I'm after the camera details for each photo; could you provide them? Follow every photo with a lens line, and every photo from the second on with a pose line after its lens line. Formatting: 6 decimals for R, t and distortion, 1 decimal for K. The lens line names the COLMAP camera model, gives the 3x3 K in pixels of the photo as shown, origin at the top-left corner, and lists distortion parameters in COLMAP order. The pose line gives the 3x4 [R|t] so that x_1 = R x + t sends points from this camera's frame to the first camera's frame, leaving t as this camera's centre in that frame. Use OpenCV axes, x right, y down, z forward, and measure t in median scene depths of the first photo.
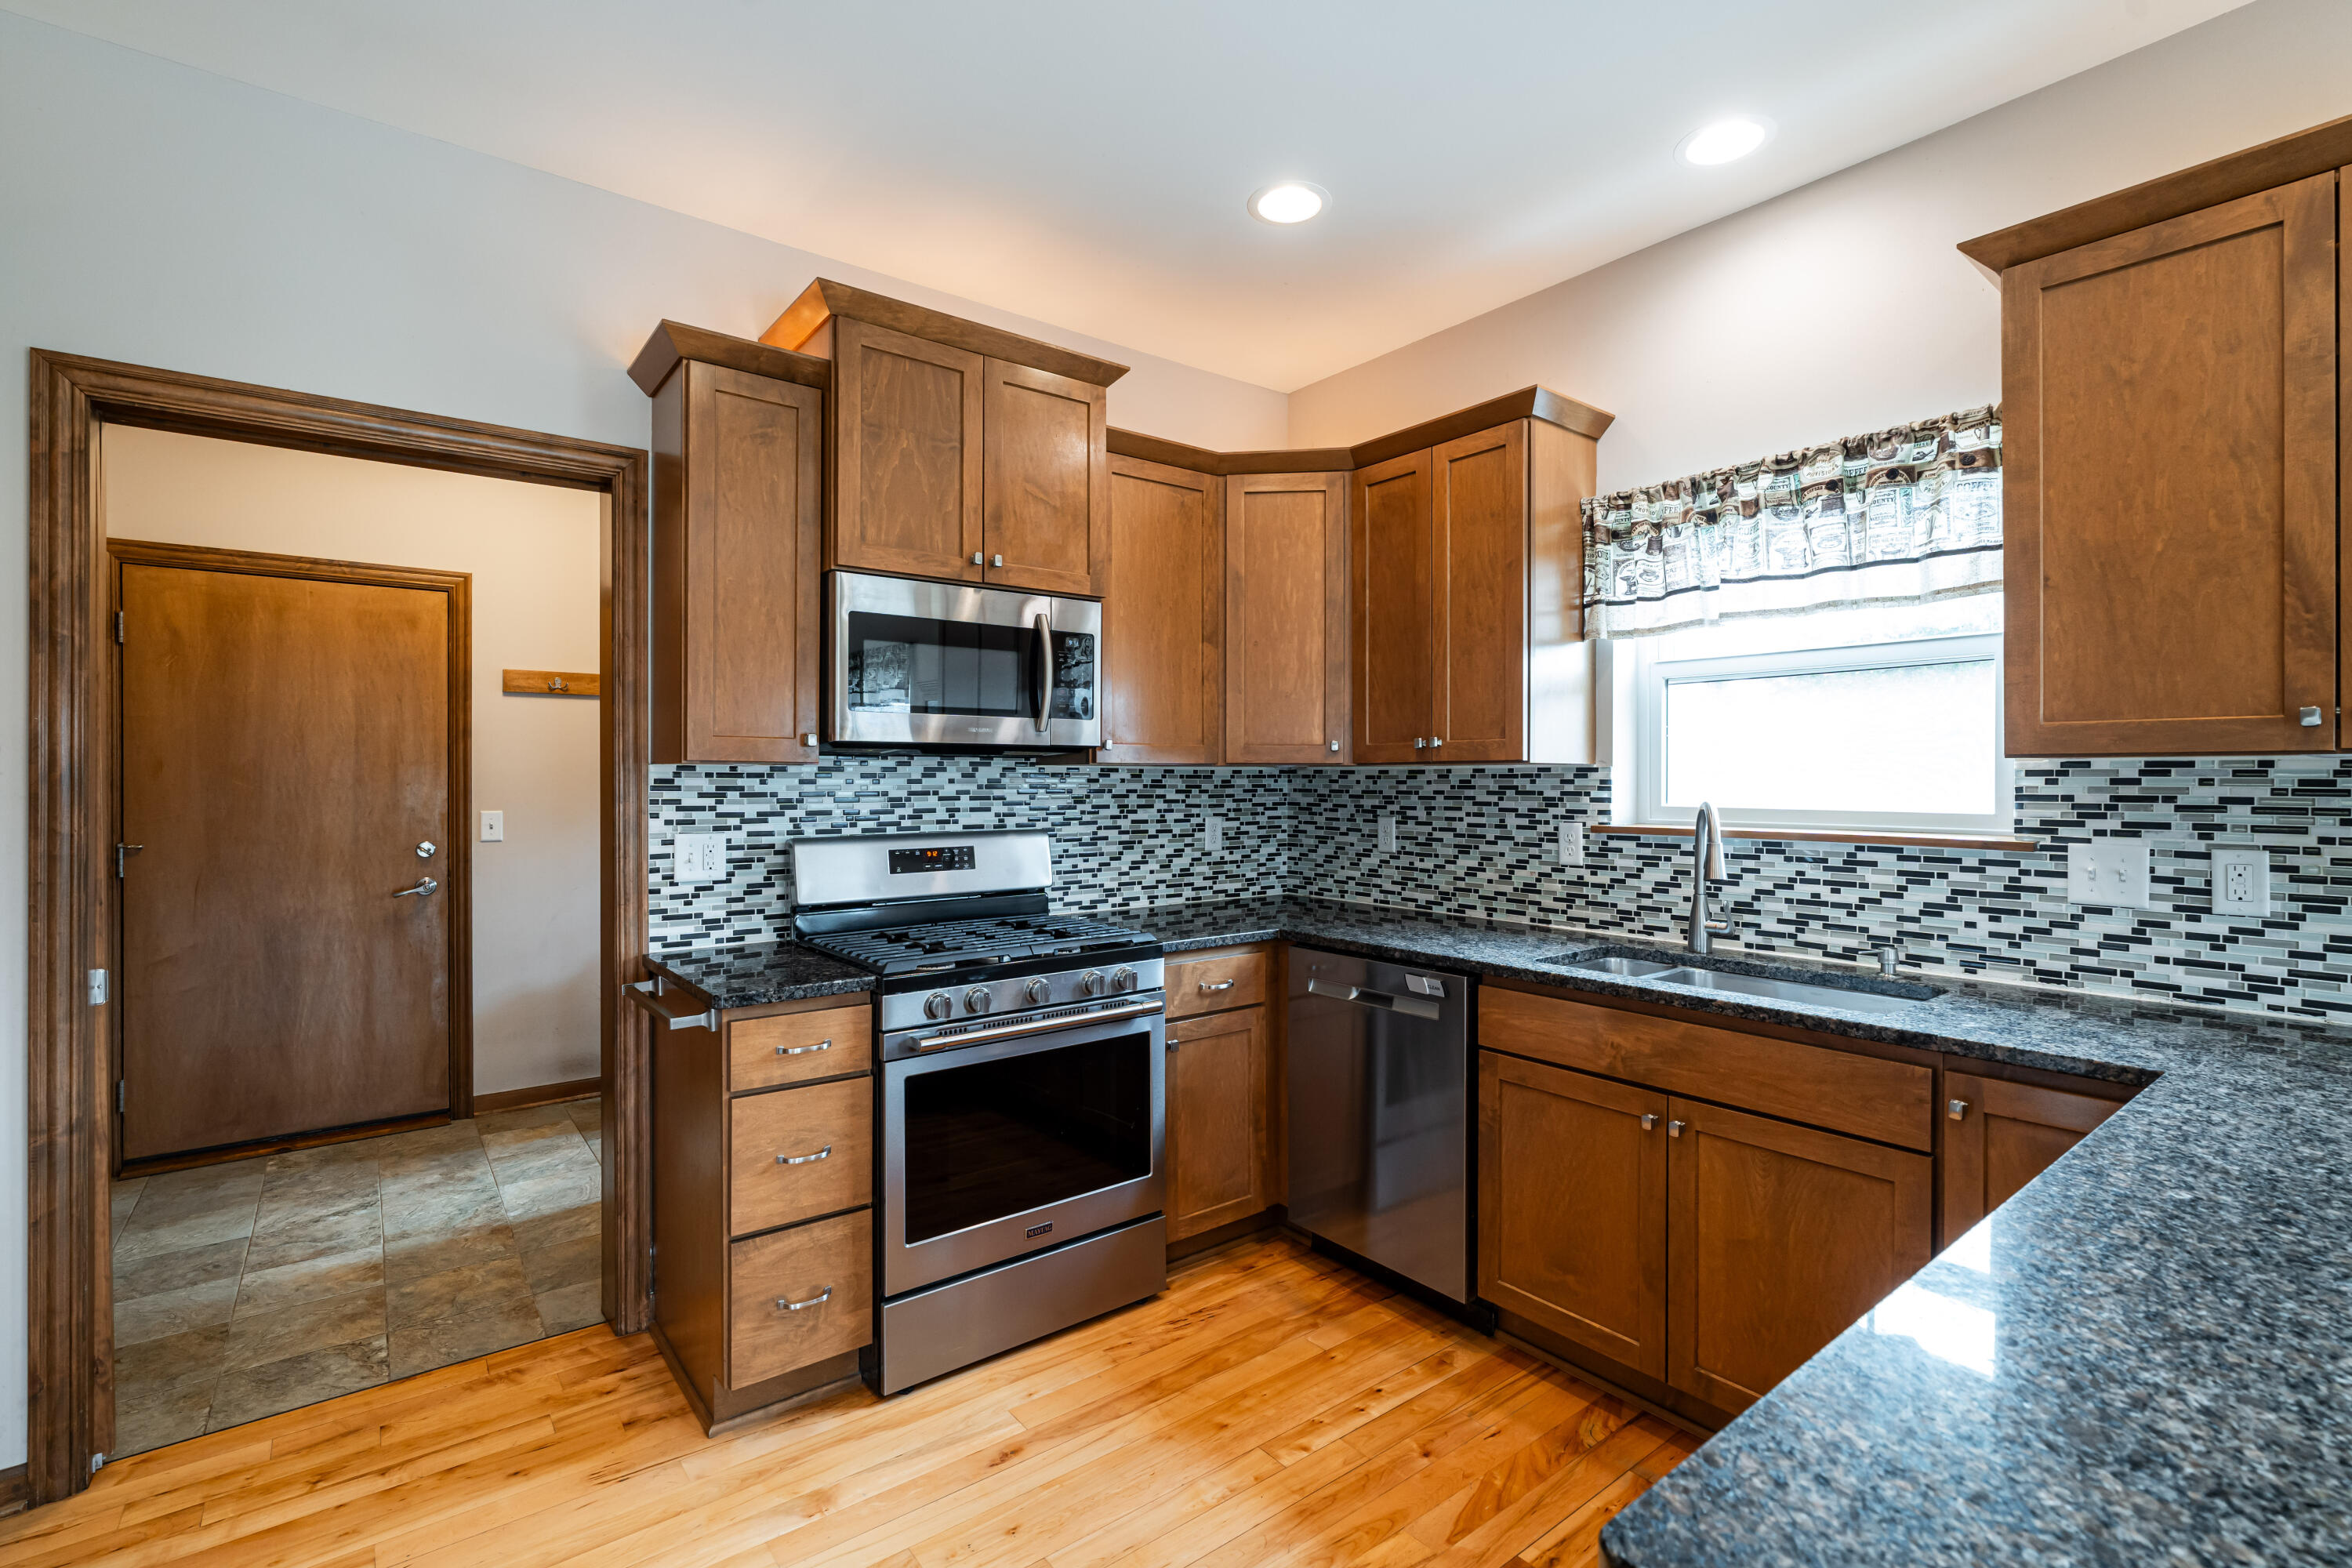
lens RADIAL K [[1061.8, 0, 1176.8], [0, 1061.8, 778.3], [0, 0, 1]] dist [-0.004492, 0.000165]
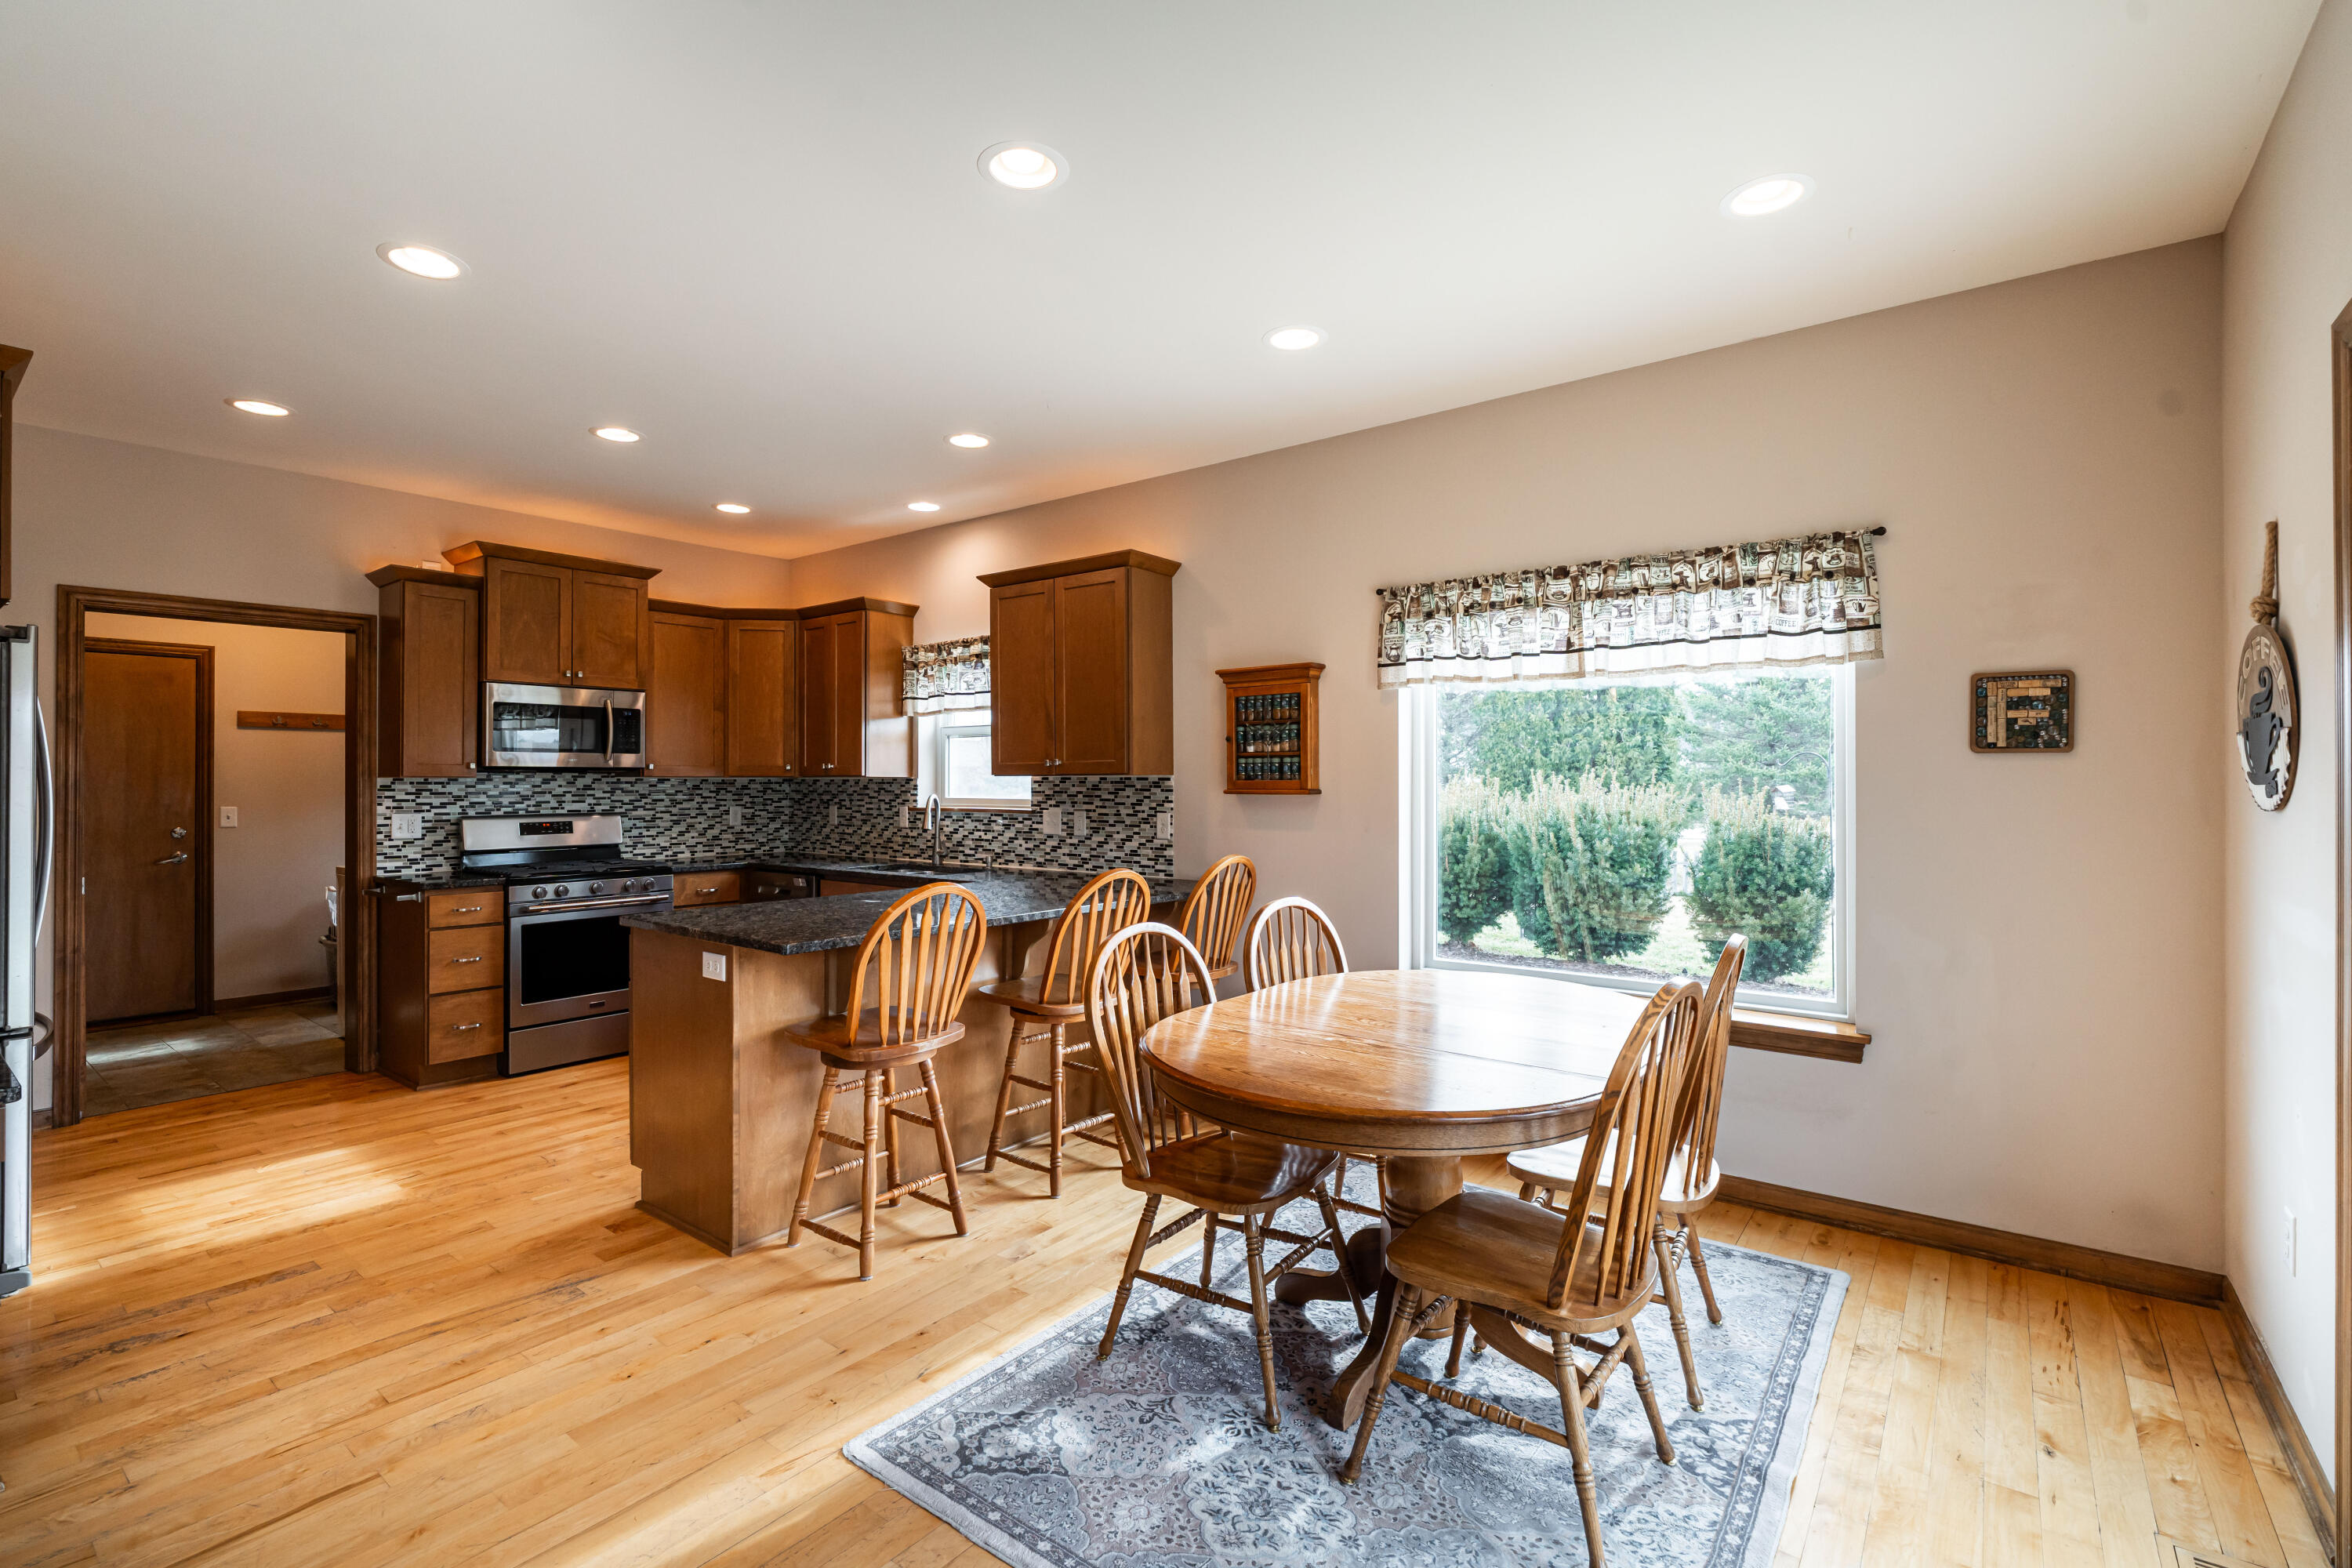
lens RADIAL K [[1057.4, 0, 1175.3], [0, 1057.4, 776.9], [0, 0, 1]] dist [-0.002536, -0.000176]
pose [[0.968912, 0.000319, 0.247406, 0.409782], [0.000953, 0.999987, -0.005021, -0.003256], [-0.247404, 0.005101, 0.968899, -1.151965]]
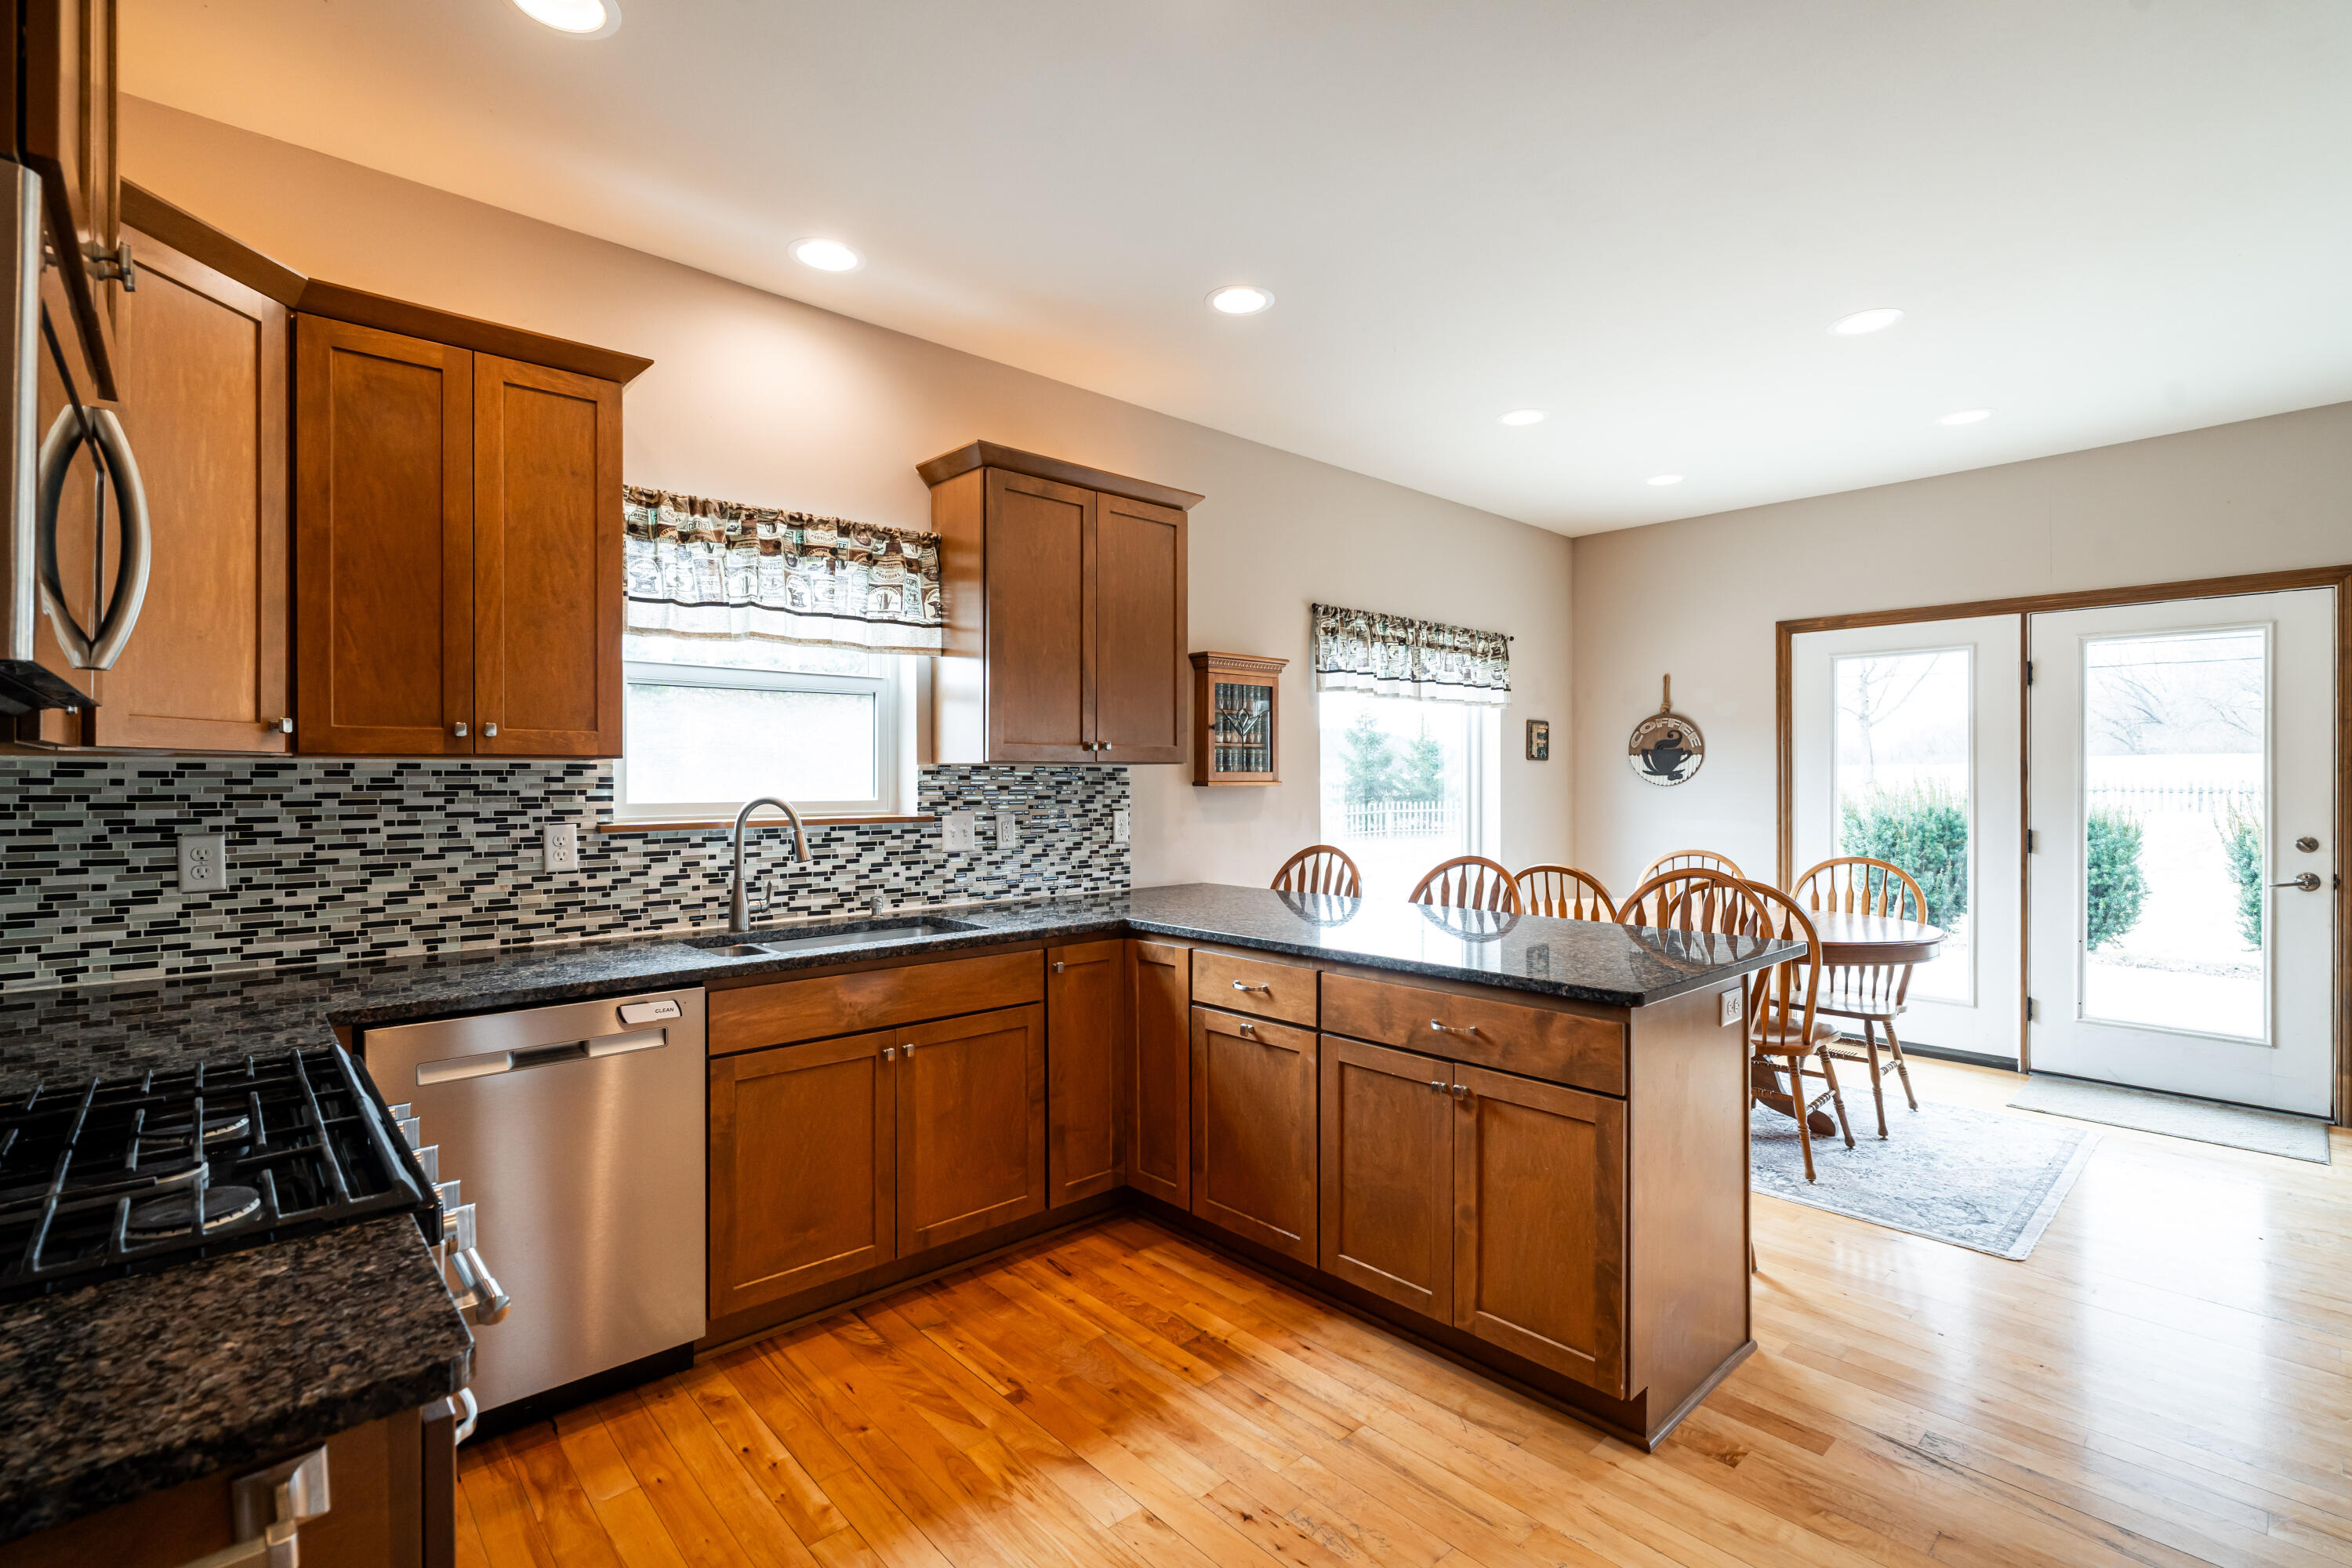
lens RADIAL K [[1061.8, 0, 1176.8], [0, 1061.8, 778.3], [0, 0, 1]] dist [-0.004492, 0.000165]
pose [[-0.080650, -0.008928, 0.996703, -0.631757], [-0.005961, 0.999946, 0.008475, -0.009647], [-0.996725, -0.005258, -0.080699, 0.599900]]
